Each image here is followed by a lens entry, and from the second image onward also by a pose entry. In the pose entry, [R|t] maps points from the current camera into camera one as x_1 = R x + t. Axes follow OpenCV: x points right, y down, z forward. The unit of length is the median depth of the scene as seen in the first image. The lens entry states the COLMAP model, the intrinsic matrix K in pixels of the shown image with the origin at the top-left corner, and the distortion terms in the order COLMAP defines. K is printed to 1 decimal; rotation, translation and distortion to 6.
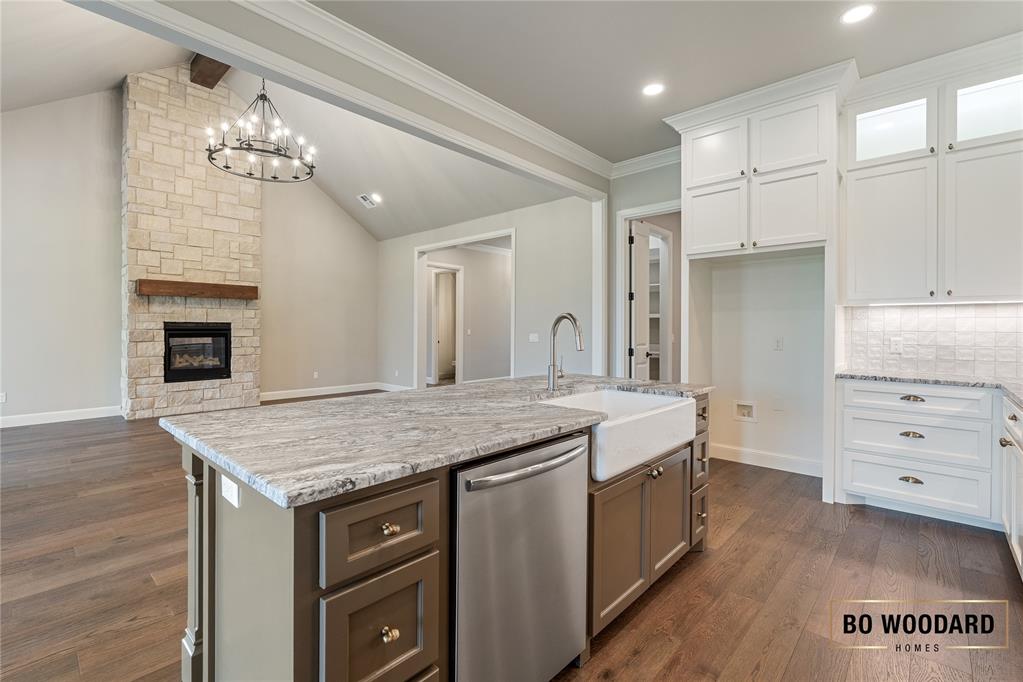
lens RADIAL K [[456.6, 0, 518.7], [0, 456.6, 331.2], [0, 0, 1]] dist [0.000109, 0.000721]
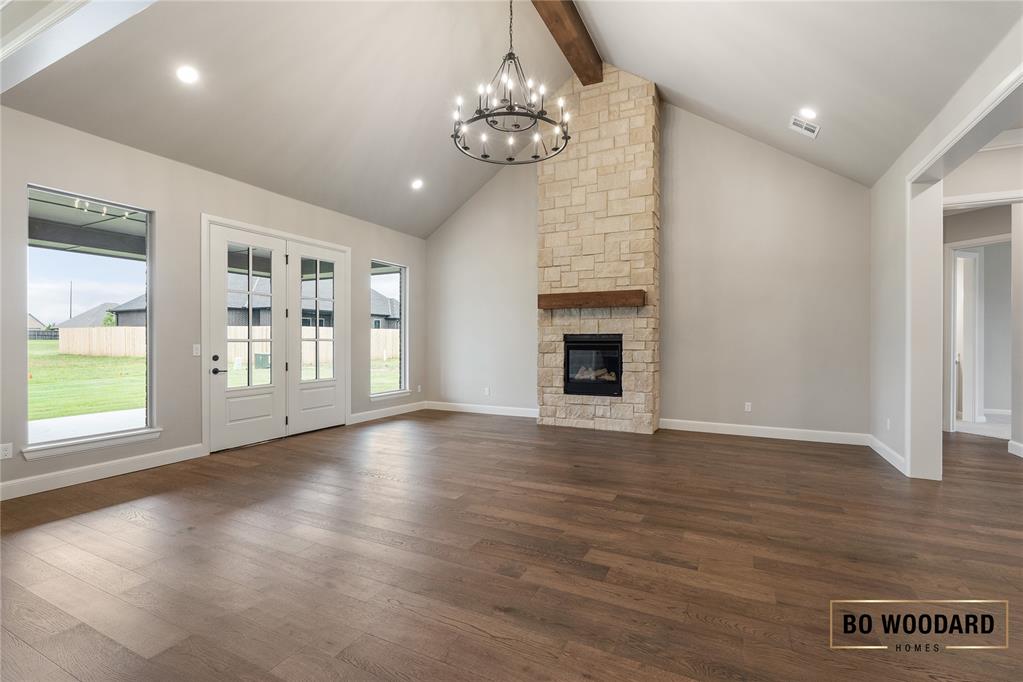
lens RADIAL K [[456.6, 0, 513.7], [0, 456.6, 340.8], [0, 0, 1]] dist [0.000109, 0.000721]
pose [[0.276733, -0.002729, -0.960943, 0.170666], [-0.005631, 0.999974, -0.004462, -0.000358], [0.960930, 0.006646, 0.276711, 0.595972]]
